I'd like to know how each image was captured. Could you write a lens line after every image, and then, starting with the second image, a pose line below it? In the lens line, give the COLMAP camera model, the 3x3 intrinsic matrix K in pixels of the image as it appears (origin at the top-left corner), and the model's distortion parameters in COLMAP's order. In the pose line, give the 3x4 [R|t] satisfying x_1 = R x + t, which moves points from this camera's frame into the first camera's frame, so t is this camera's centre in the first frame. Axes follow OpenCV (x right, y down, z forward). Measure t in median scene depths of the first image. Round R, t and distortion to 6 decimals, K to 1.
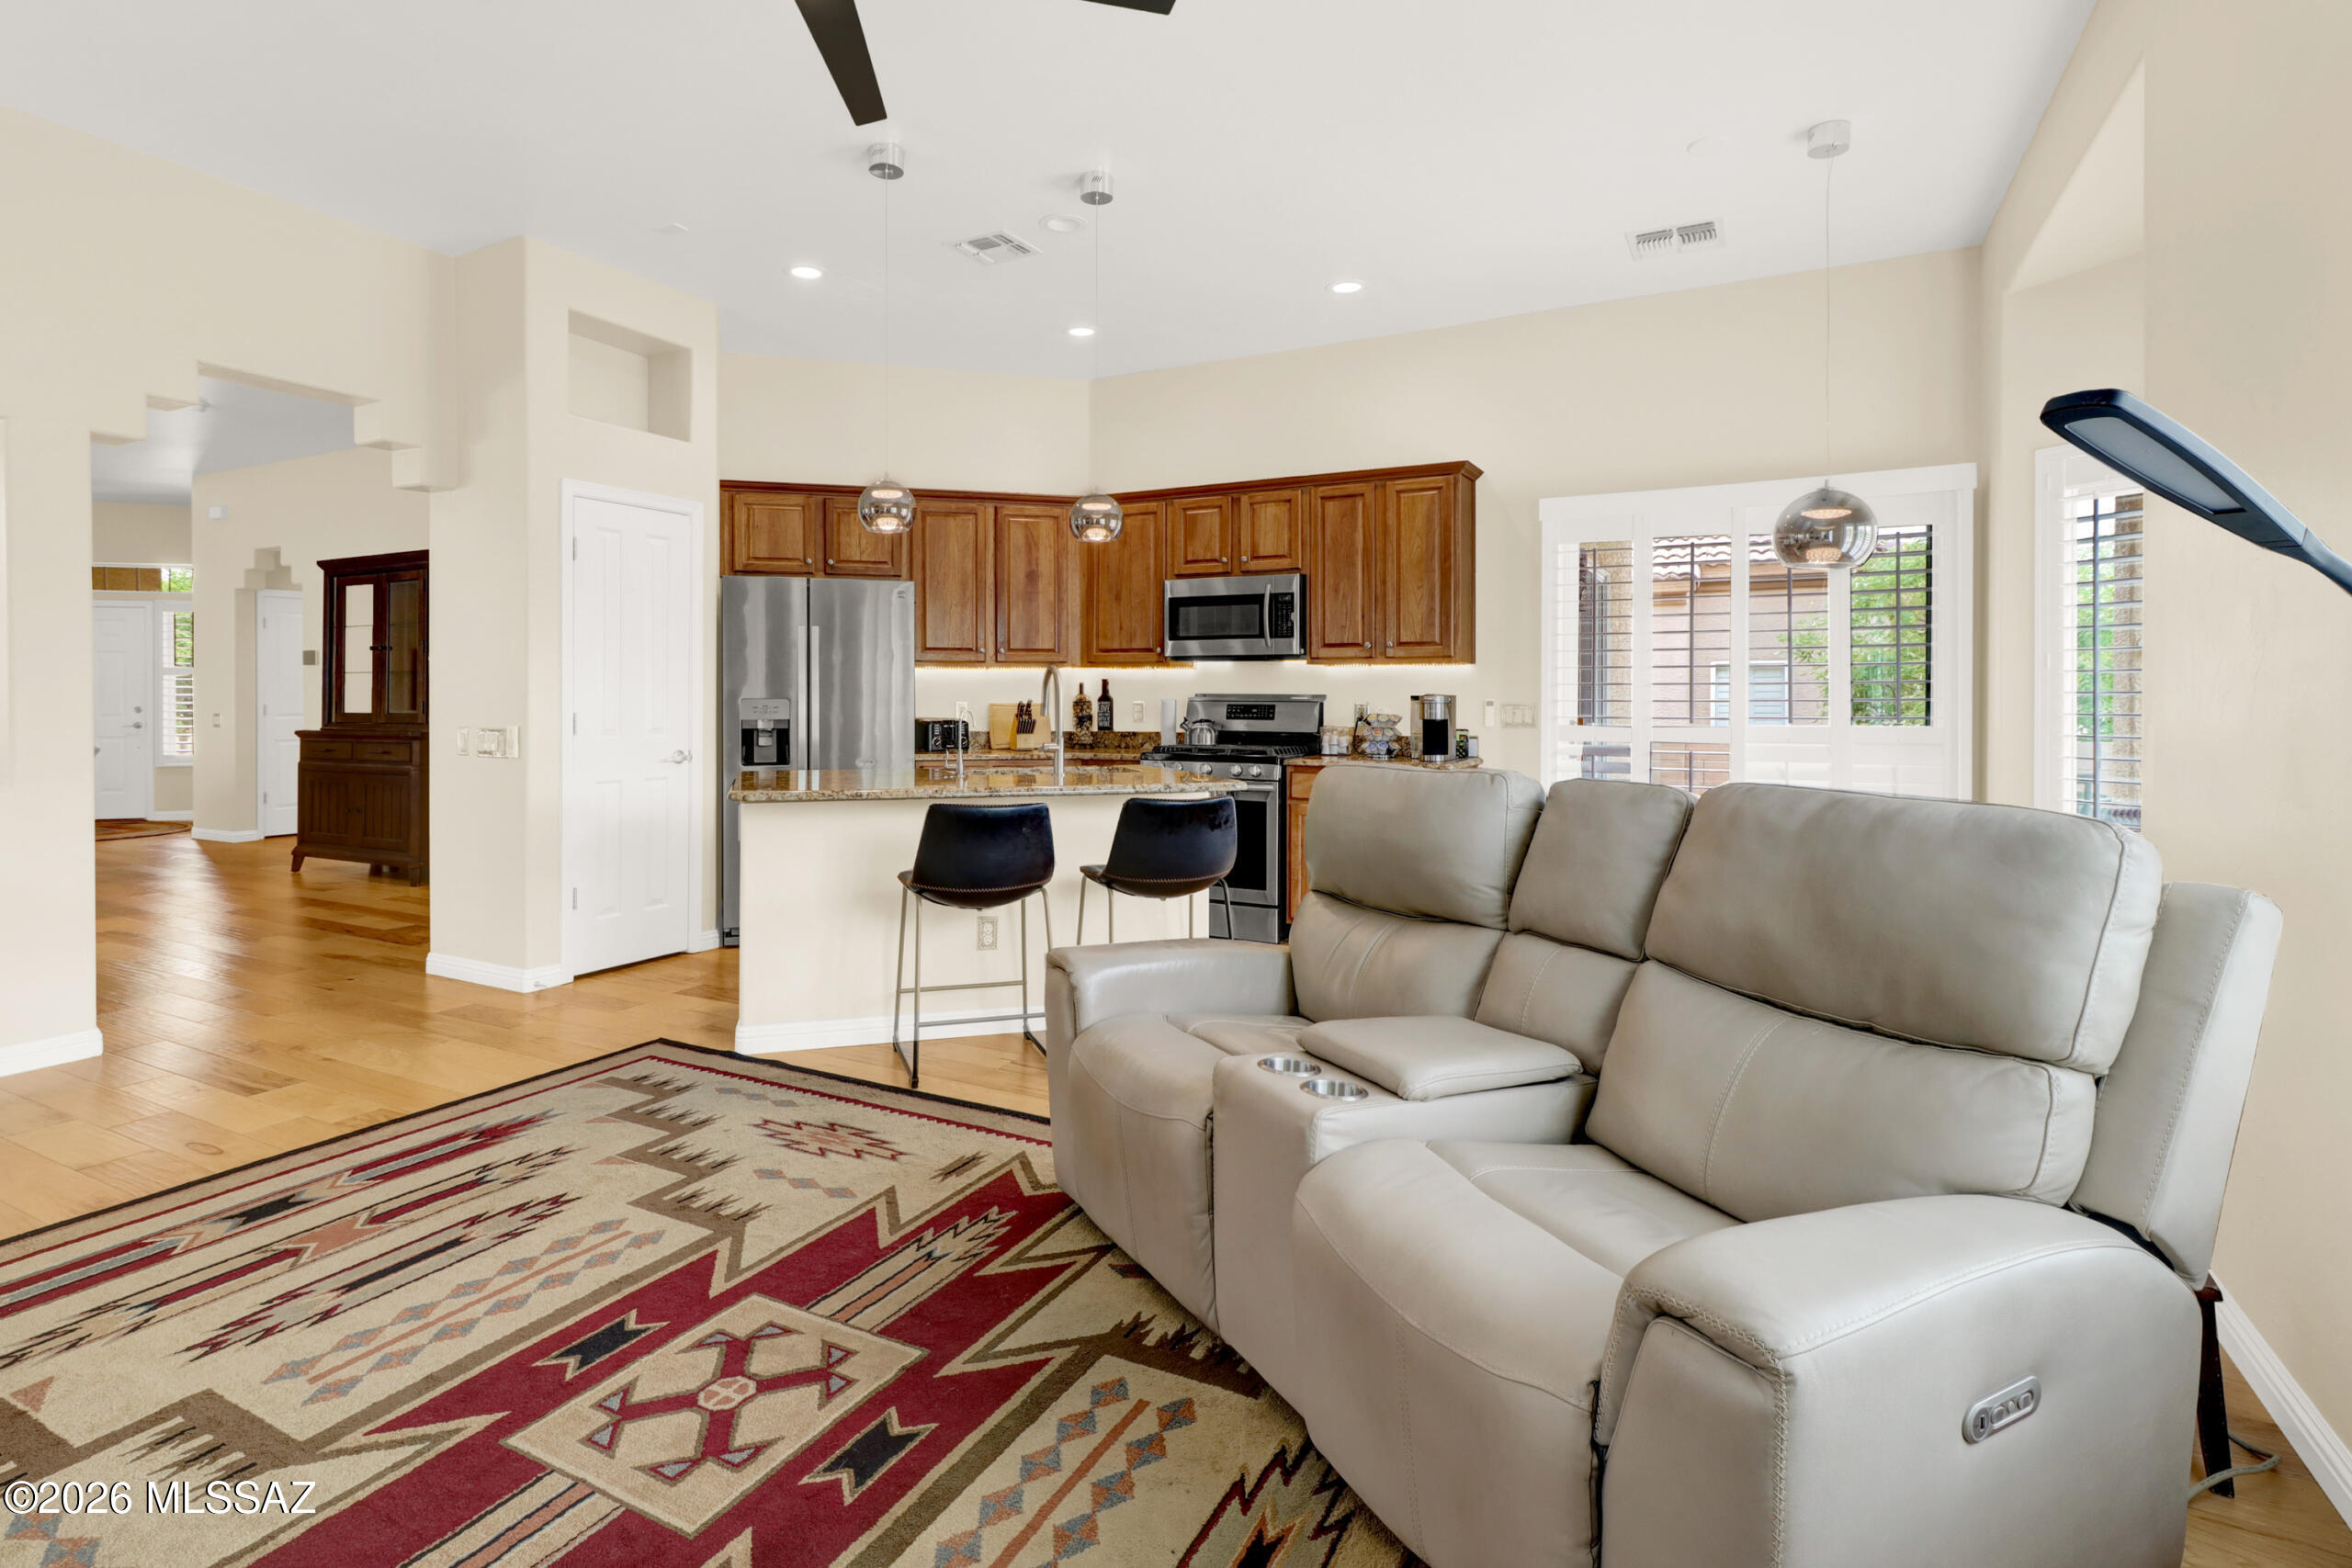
lens RADIAL K [[1142.6, 0, 1181.2], [0, 1142.6, 733.9], [0, 0, 1]] dist [-0.002427, -0.000834]
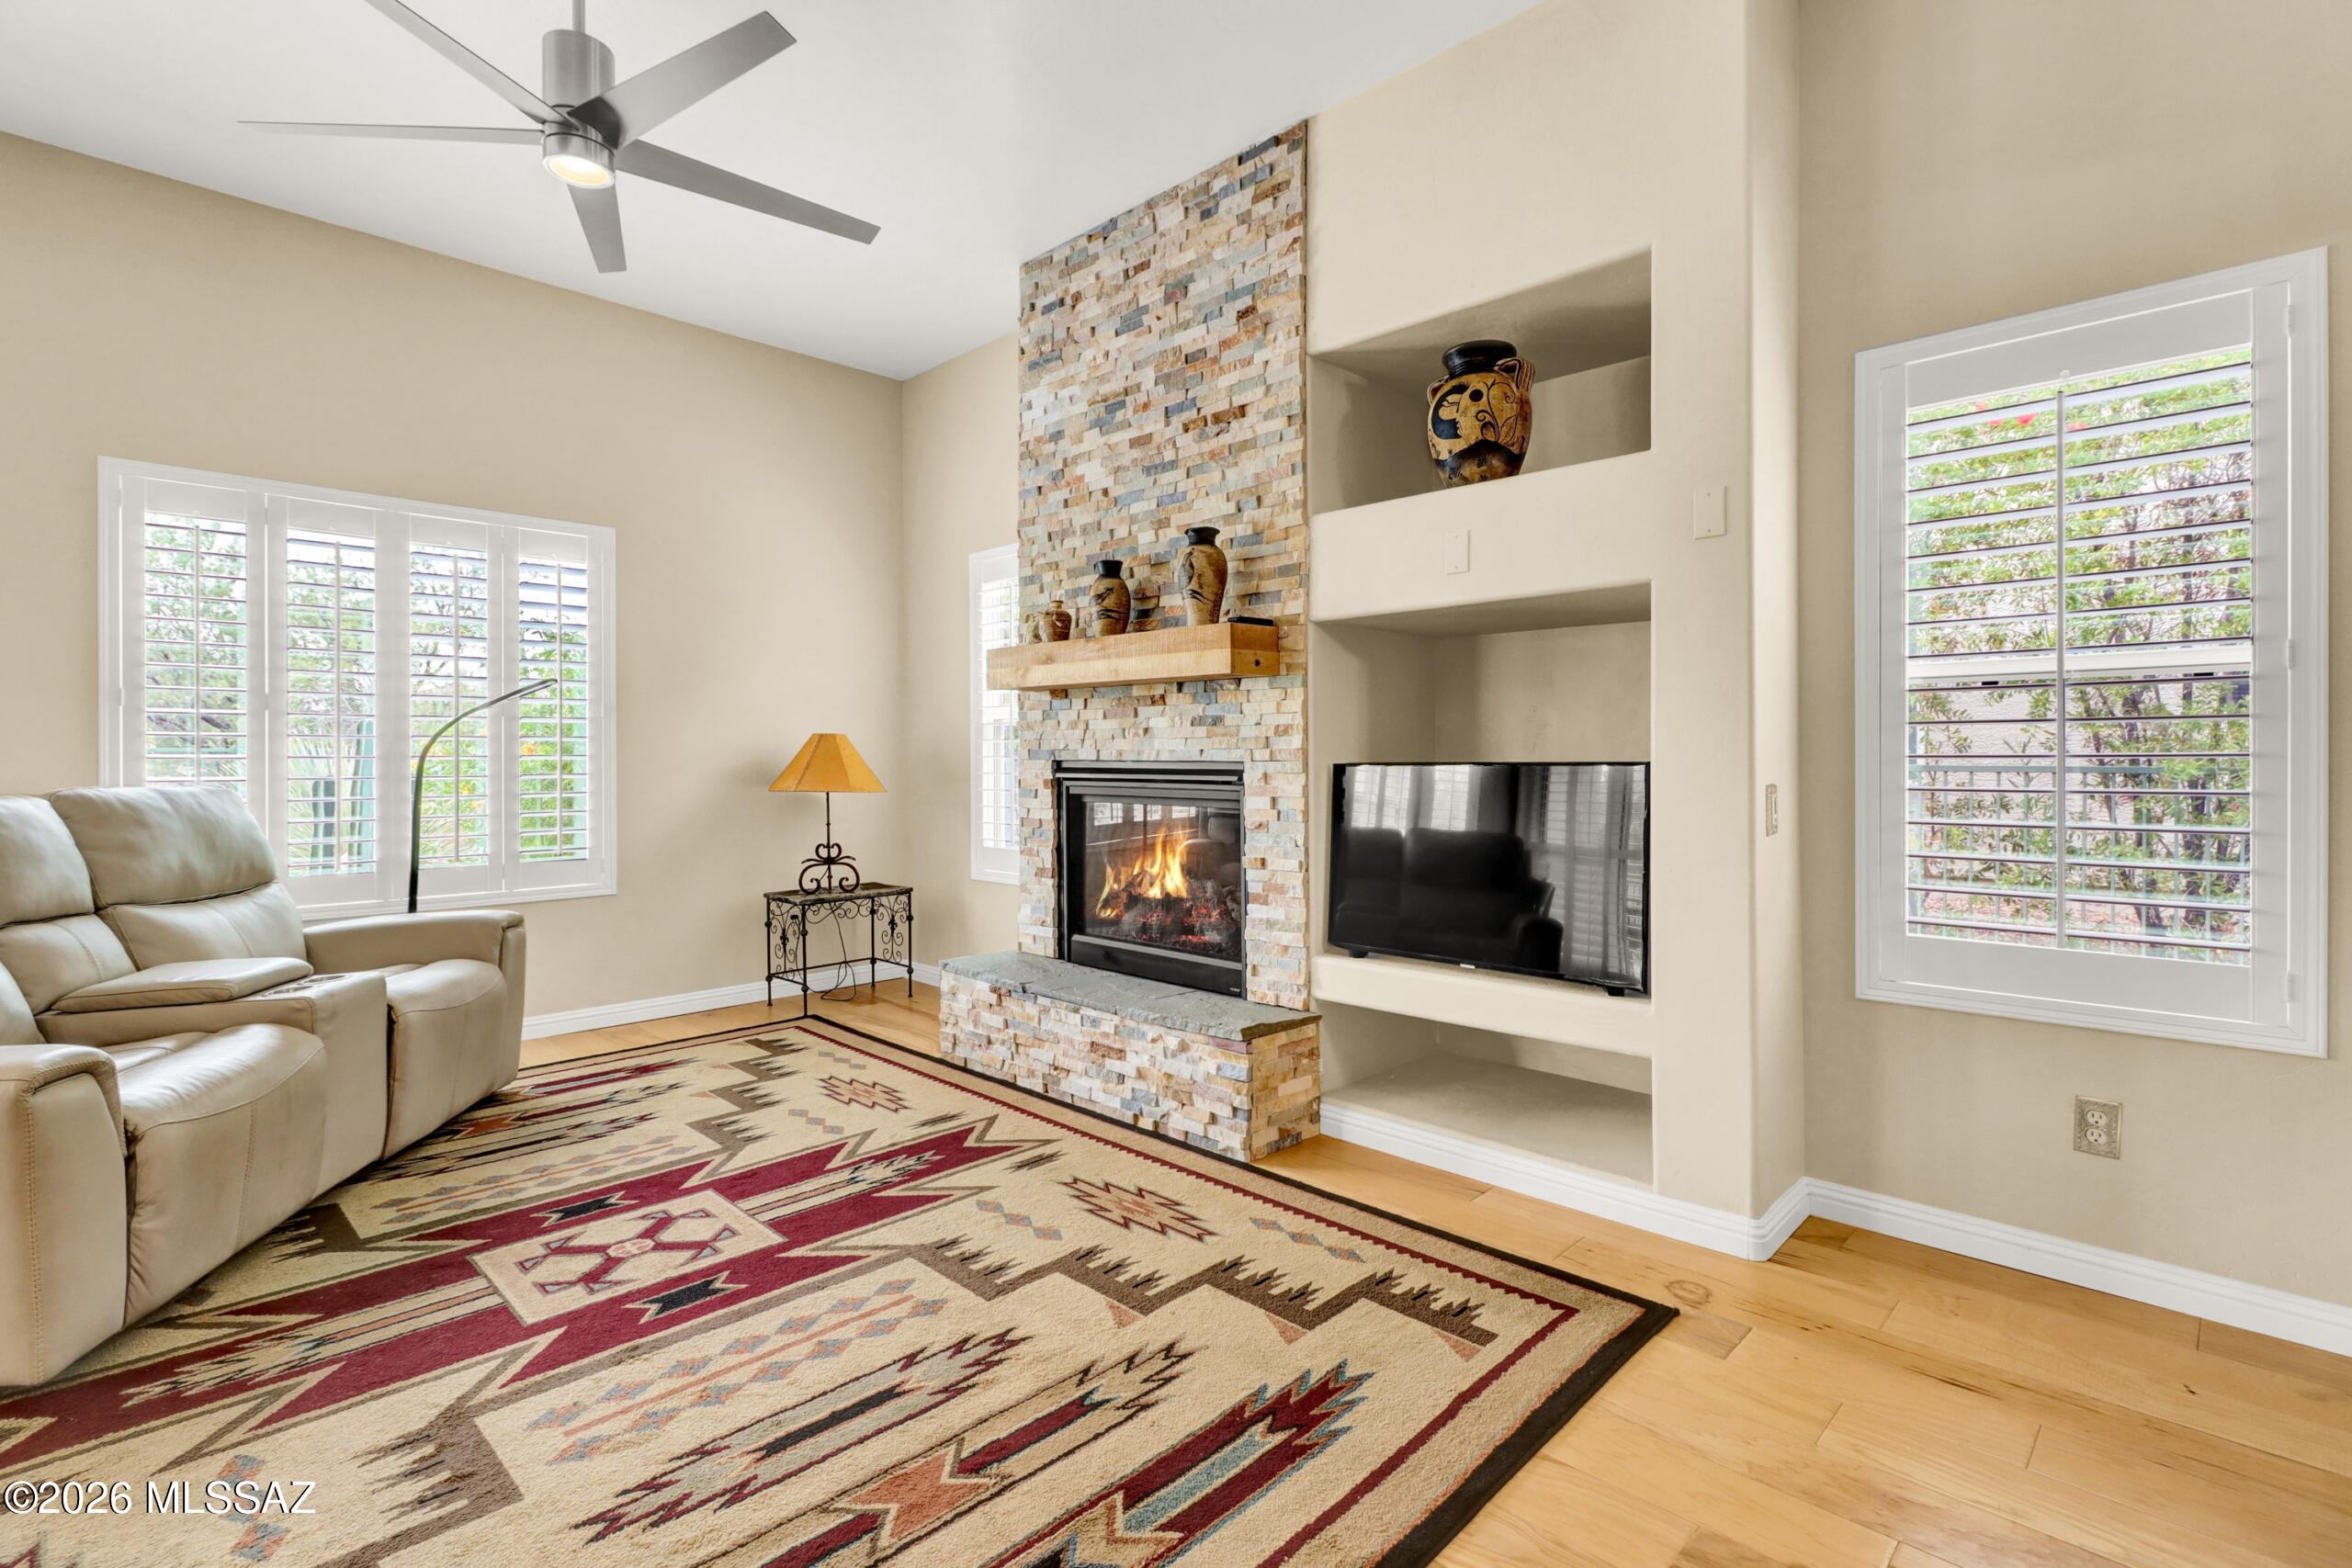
lens RADIAL K [[1142.6, 0, 1181.2], [0, 1142.6, 733.9], [0, 0, 1]] dist [-0.002427, -0.000834]
pose [[-0.944163, 0.001950, 0.329473, -1.302232], [0.004527, 0.999965, 0.007053, -0.007078], [-0.329448, 0.008150, -0.944139, 1.854202]]
